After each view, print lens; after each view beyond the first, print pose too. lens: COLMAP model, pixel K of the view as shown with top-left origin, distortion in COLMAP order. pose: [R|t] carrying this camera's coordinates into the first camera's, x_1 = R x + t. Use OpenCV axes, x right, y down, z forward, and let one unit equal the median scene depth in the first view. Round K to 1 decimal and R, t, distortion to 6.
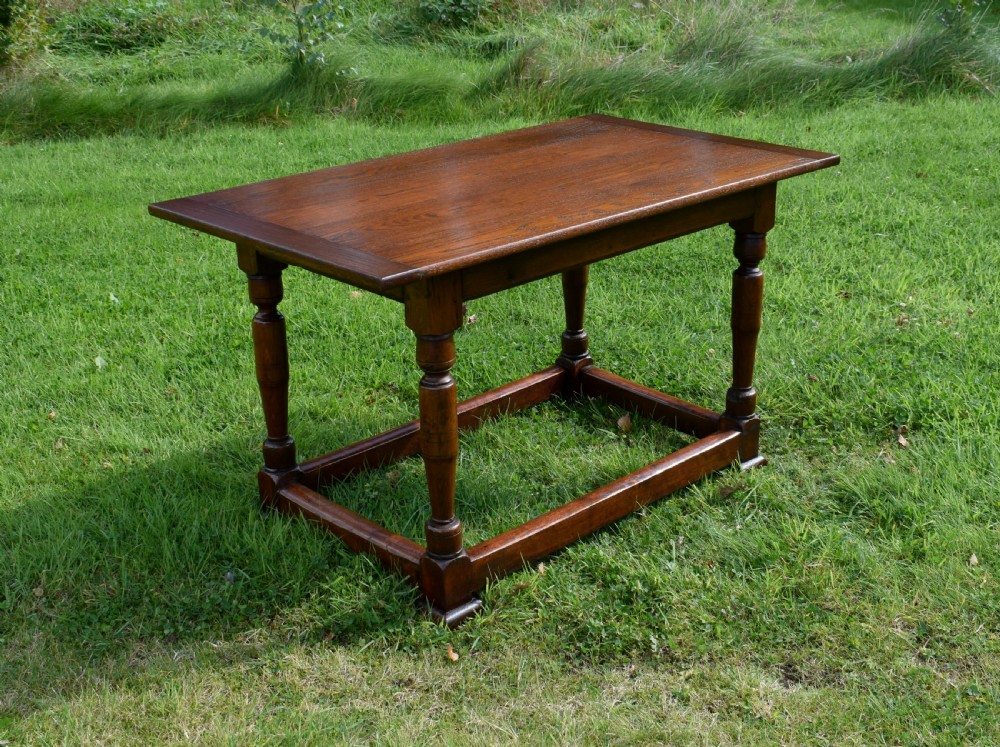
lens RADIAL K [[1363.6, 0, 537.2], [0, 1363.6, 325.2], [0, 0, 1]] dist [-0.024063, -0.014156]
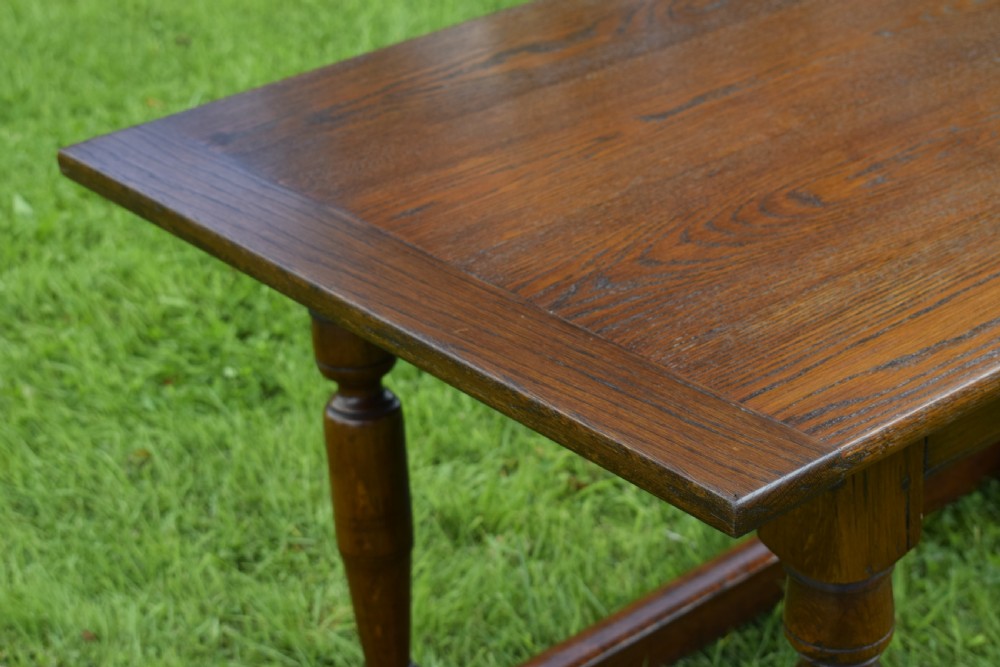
lens RADIAL K [[2115.9, 0, 500.0], [0, 2115.9, 333.5], [0, 0, 1]] dist [-0.020162, 0.020690]
pose [[0.994687, 0.001367, -0.102940, -0.086277], [0.012822, 0.990482, 0.137046, -0.105570], [0.102147, -0.137637, 0.985201, 0.363762]]
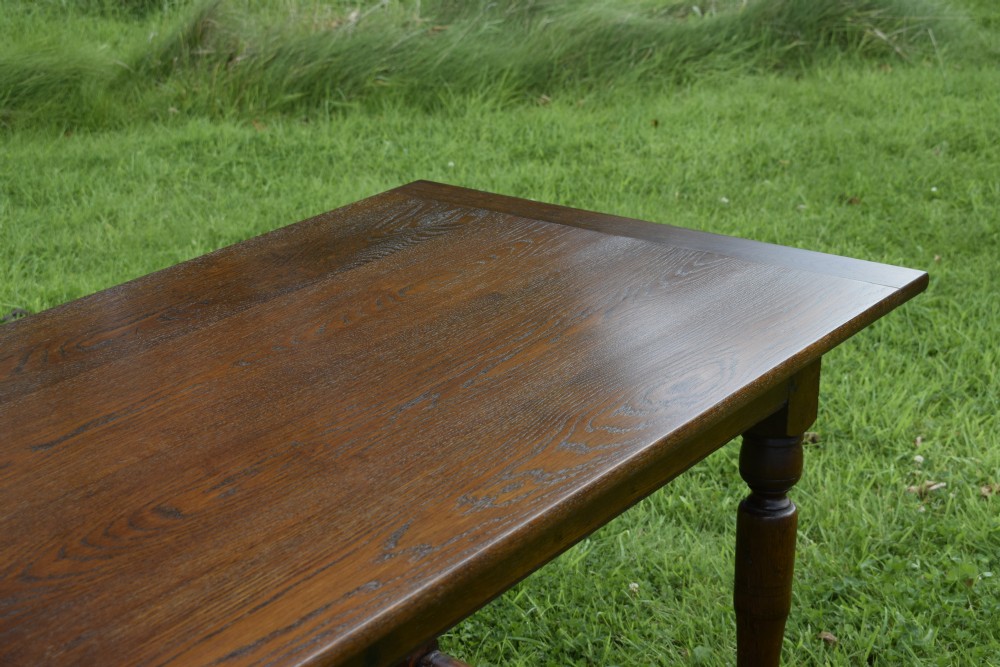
lens RADIAL K [[1787.0, 0, 500.0], [0, 1787.0, 333.5], [0, 0, 1]] dist [-0.023004, 0.047637]
pose [[0.983176, -0.052325, 0.175006, -0.060145], [0.051420, 0.998630, 0.009706, -0.117425], [-0.175274, -0.000544, 0.984520, 0.359200]]
